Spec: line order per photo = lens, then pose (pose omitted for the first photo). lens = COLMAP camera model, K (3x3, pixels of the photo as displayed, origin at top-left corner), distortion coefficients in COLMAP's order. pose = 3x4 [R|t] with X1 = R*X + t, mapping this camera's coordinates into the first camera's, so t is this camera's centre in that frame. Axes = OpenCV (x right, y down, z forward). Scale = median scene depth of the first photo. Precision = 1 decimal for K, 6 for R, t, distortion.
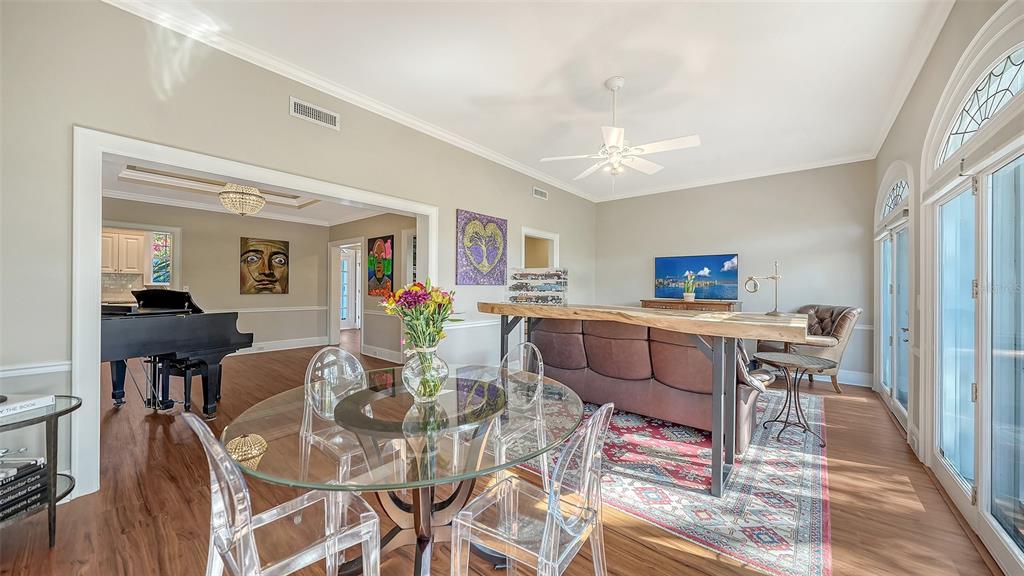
lens RADIAL K [[351.6, 0, 516.4], [0, 351.6, 285.7], [0, 0, 1]] dist [-0.003349, -0.000618]
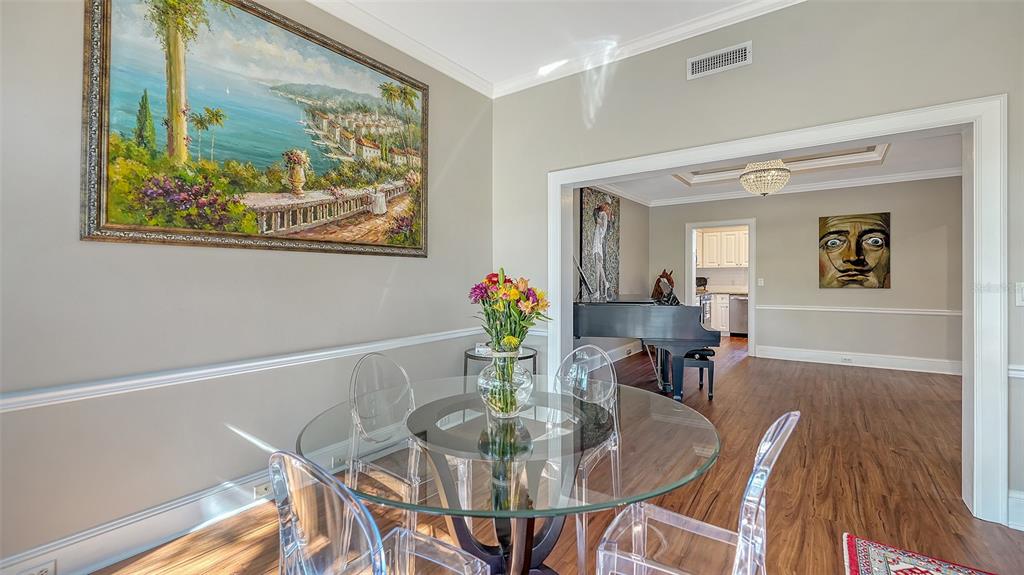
lens RADIAL K [[444.1, 0, 506.0], [0, 444.1, 275.0], [0, 0, 1]] dist [-0.000921, -0.000196]
pose [[0.050613, -0.018301, -0.998551, 0.190905], [0.010409, 0.999787, -0.017796, 0.004413], [0.998664, -0.009493, 0.050793, 0.221661]]
